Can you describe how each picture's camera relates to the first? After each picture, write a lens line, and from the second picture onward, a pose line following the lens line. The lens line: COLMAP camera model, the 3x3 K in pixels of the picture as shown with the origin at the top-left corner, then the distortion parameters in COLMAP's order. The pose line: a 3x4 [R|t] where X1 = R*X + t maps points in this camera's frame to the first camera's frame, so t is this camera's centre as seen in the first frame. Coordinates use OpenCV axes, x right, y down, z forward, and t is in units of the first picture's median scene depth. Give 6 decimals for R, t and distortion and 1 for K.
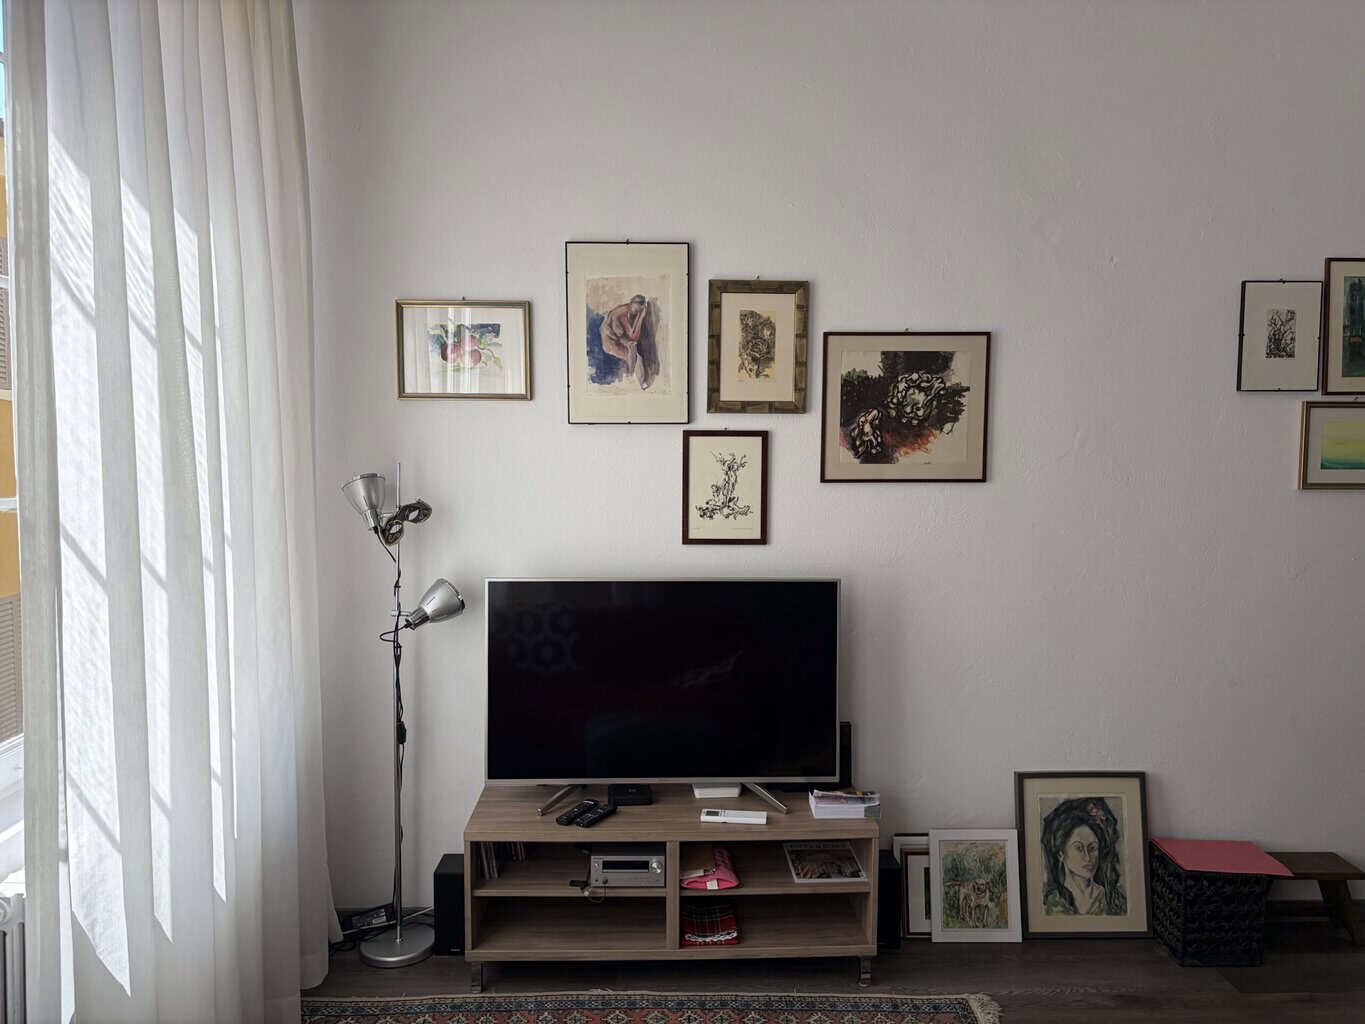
lens RADIAL K [[1032.4, 0, 677.1], [0, 1032.4, 509.4], [0, 0, 1]] dist [0.046263, -0.059782]
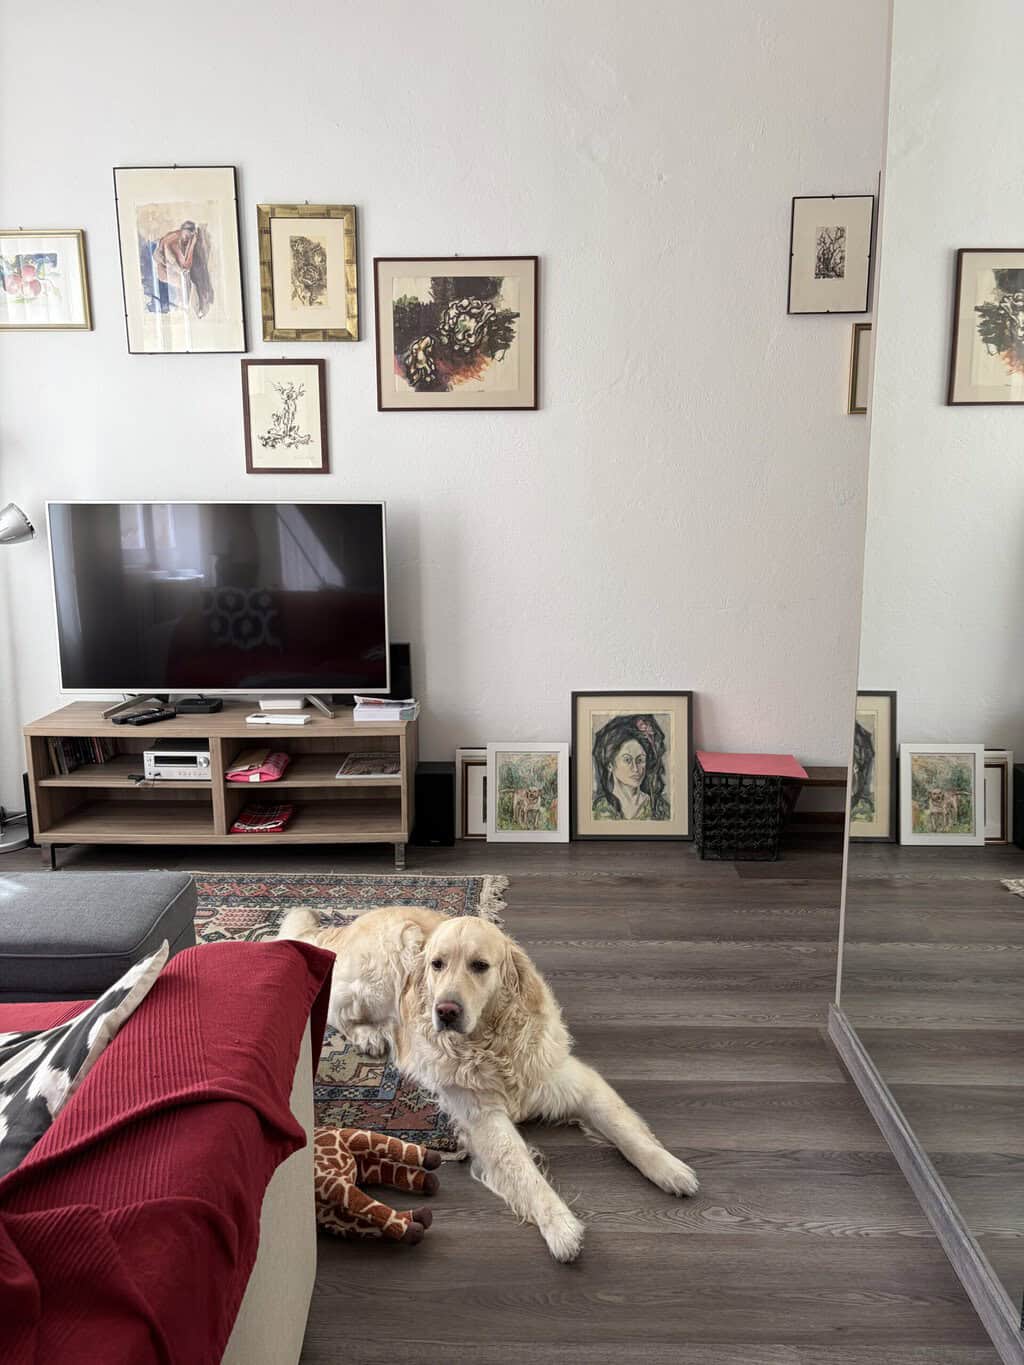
lens RADIAL K [[1032.4, 0, 521.2], [0, 1032.4, 685.7], [0, 0, 1]] dist [0.046263, -0.059782]
pose [[0.998987, -0.000394, -0.045003, 0.331026], [0.005648, 0.993154, 0.116676, 0.127049], [0.044649, -0.116812, 0.992150, -0.053749]]
